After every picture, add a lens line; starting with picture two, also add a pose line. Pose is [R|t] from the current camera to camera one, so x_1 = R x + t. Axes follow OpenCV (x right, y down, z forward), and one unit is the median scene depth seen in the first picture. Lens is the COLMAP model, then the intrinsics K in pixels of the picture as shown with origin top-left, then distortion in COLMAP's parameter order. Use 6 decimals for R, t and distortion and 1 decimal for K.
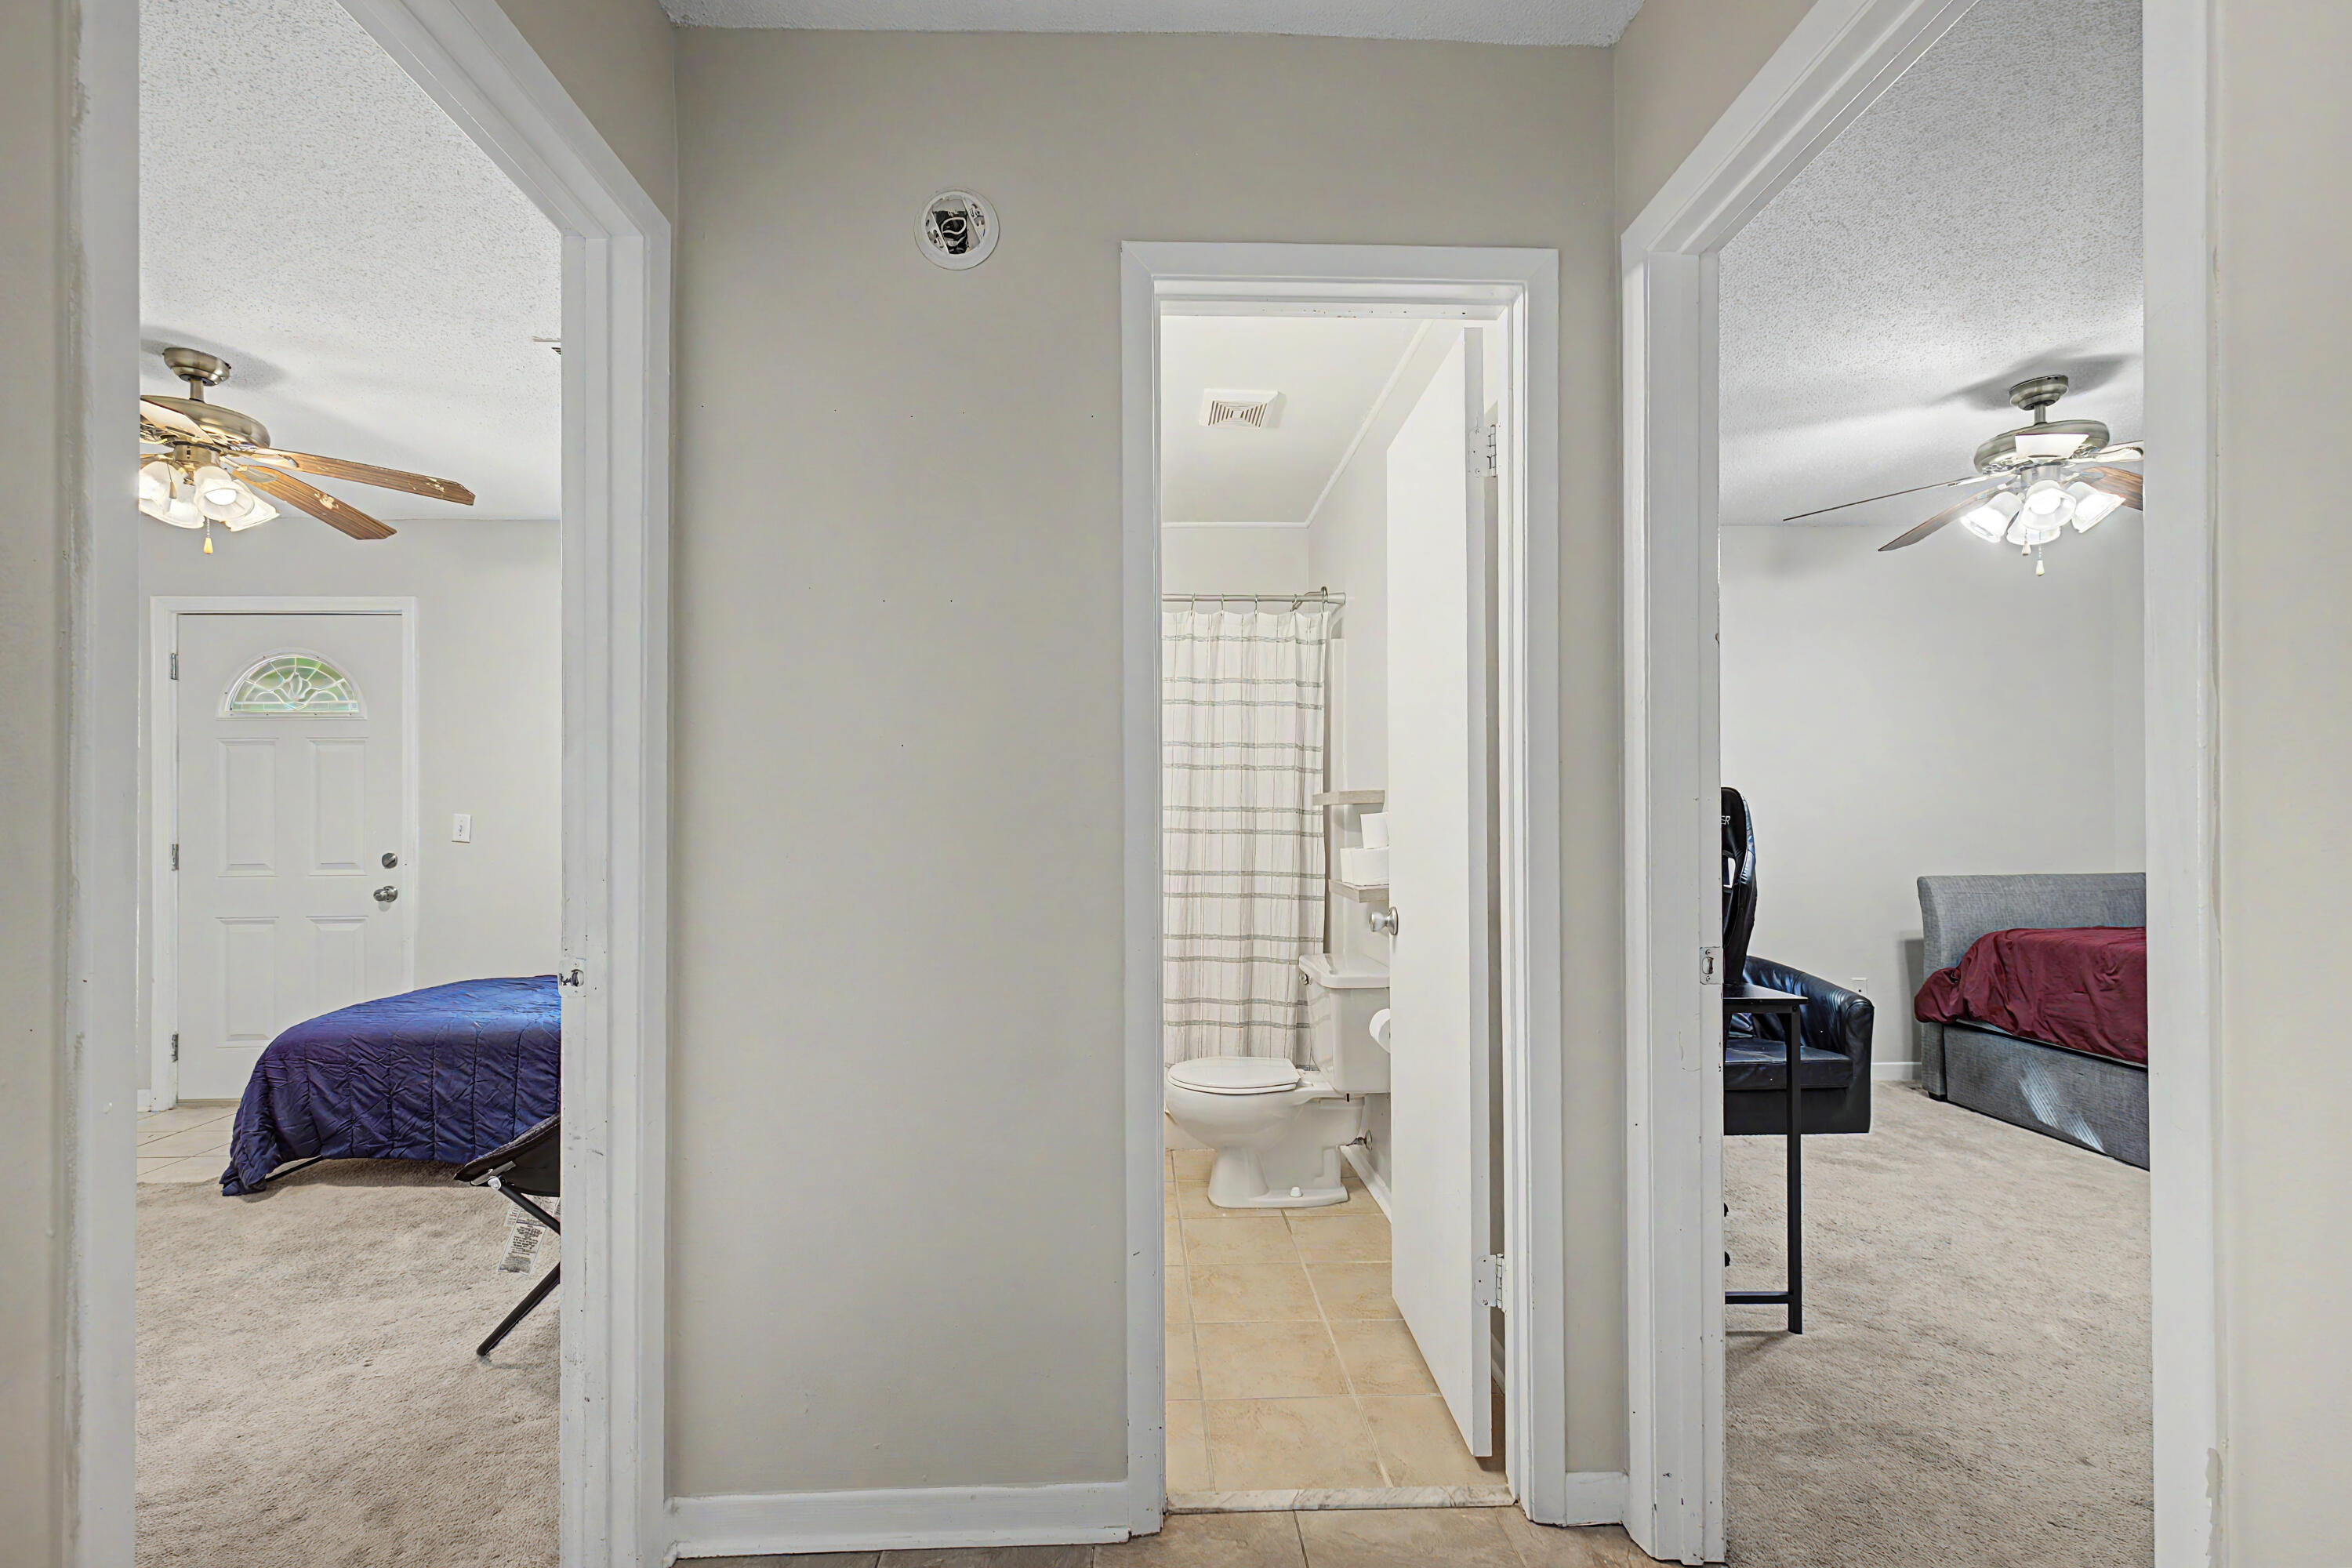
lens RADIAL K [[1000.0, 0, 1167.4], [0, 1000.0, 806.2], [0, 0, 1]] dist [0.006205, 0.000249]
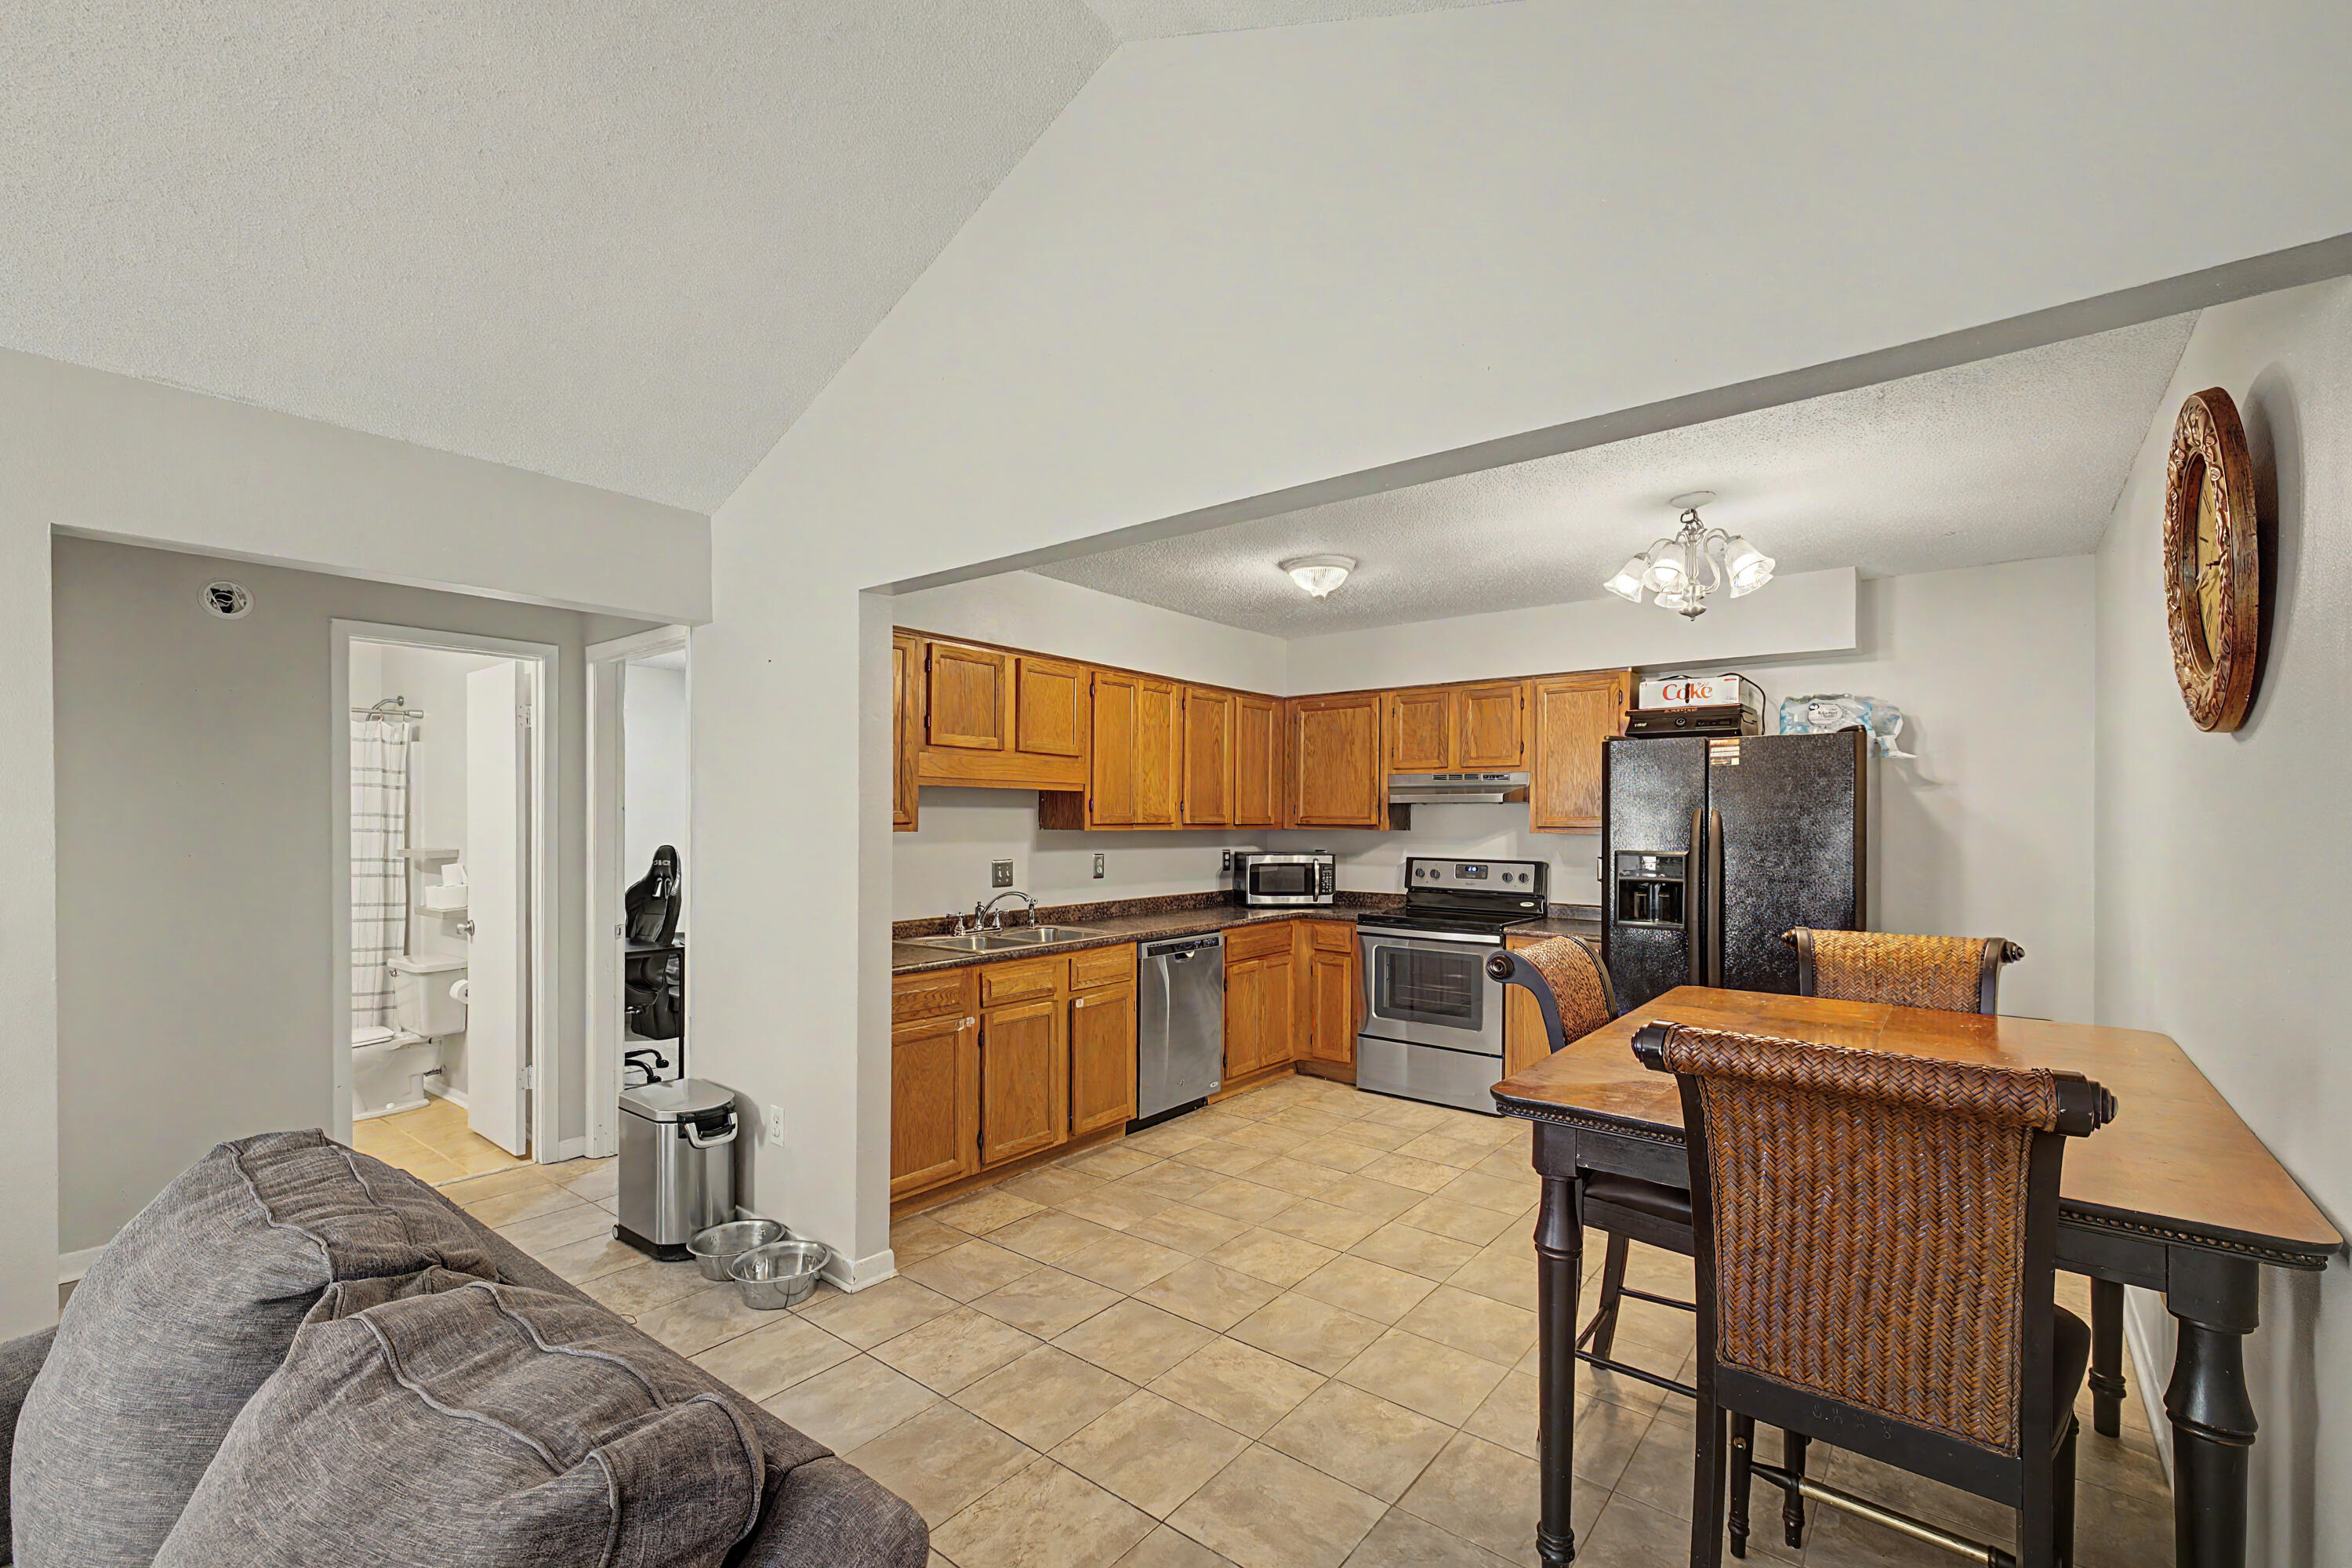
lens RADIAL K [[1010.5, 0, 1165.7], [0, 1010.5, 826.2], [0, 0, 1]] dist [-0.000367, 0.000019]
pose [[0.653446, -0.002596, 0.756968, -0.248092], [-0.012400, 0.999823, 0.014133, -0.082698], [-0.756871, -0.018622, 0.653299, -0.852248]]
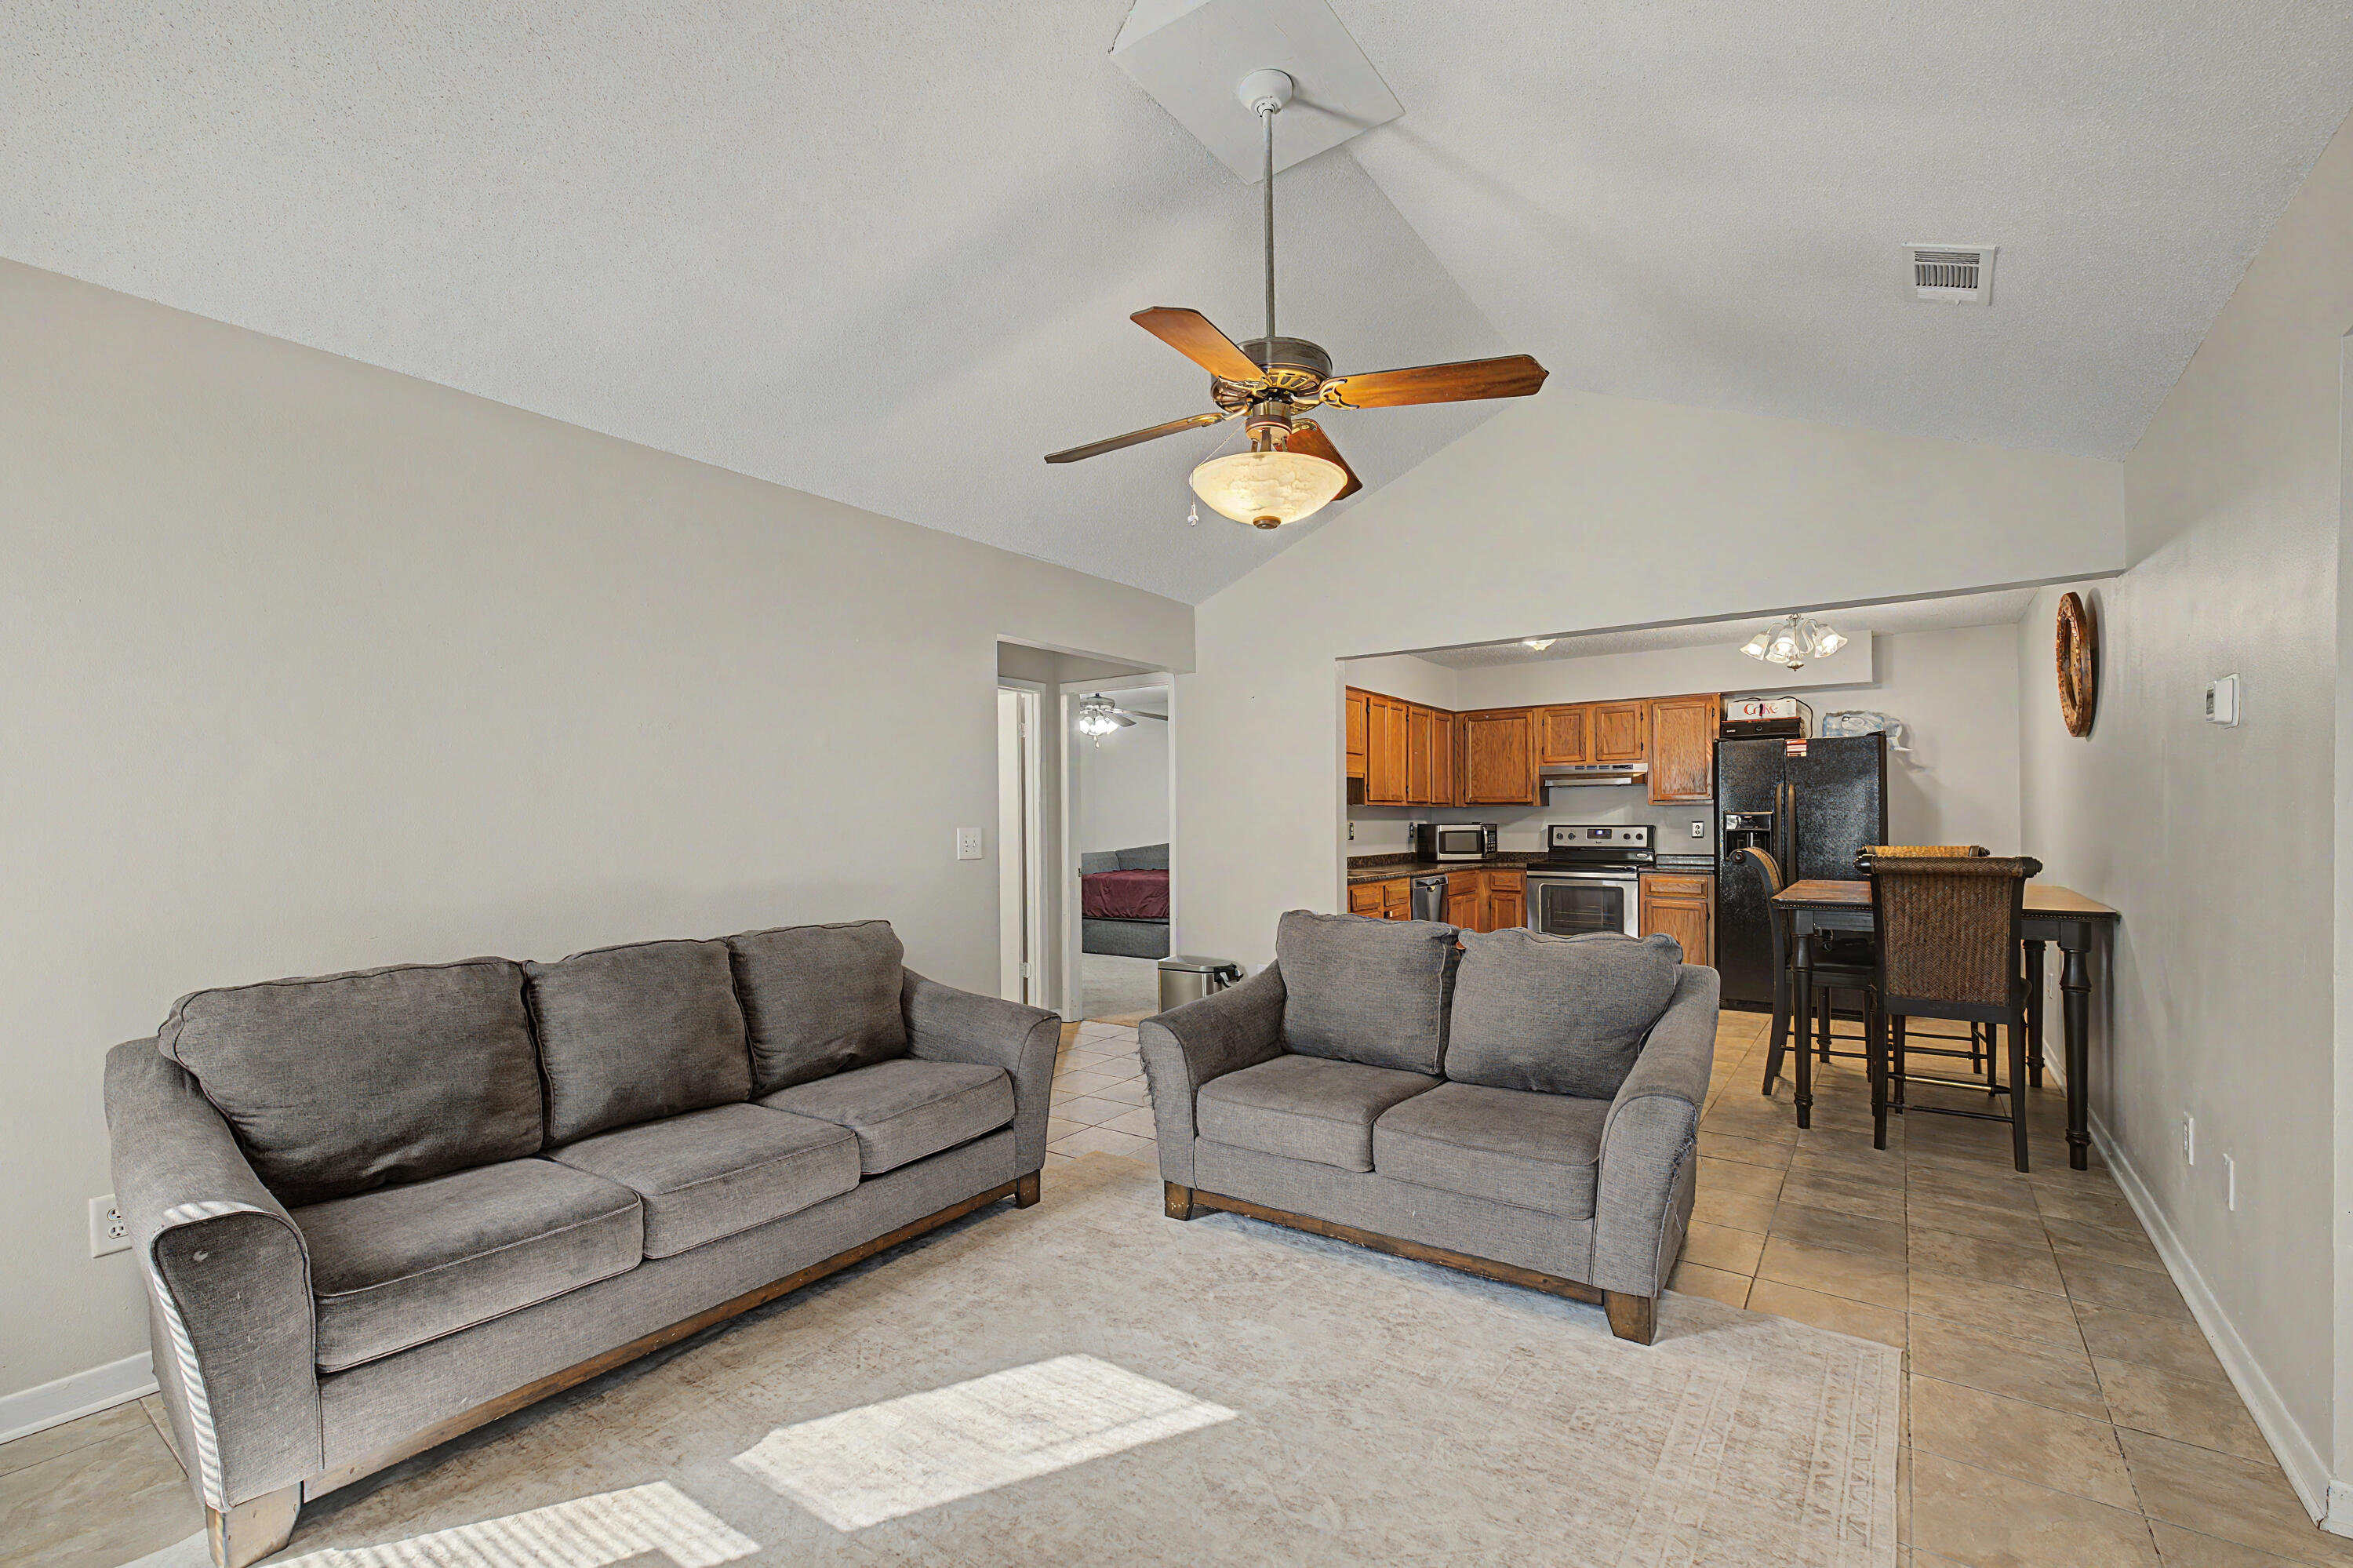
lens RADIAL K [[1011.0, 0, 1166.2], [0, 1011.0, 826.2], [0, 0, 1]] dist [-0.000367, 0.000019]
pose [[0.612777, -0.006757, 0.790227, -1.110548], [-0.002355, 0.999943, 0.010377, -0.033589], [-0.790253, -0.008219, 0.612726, -0.801034]]
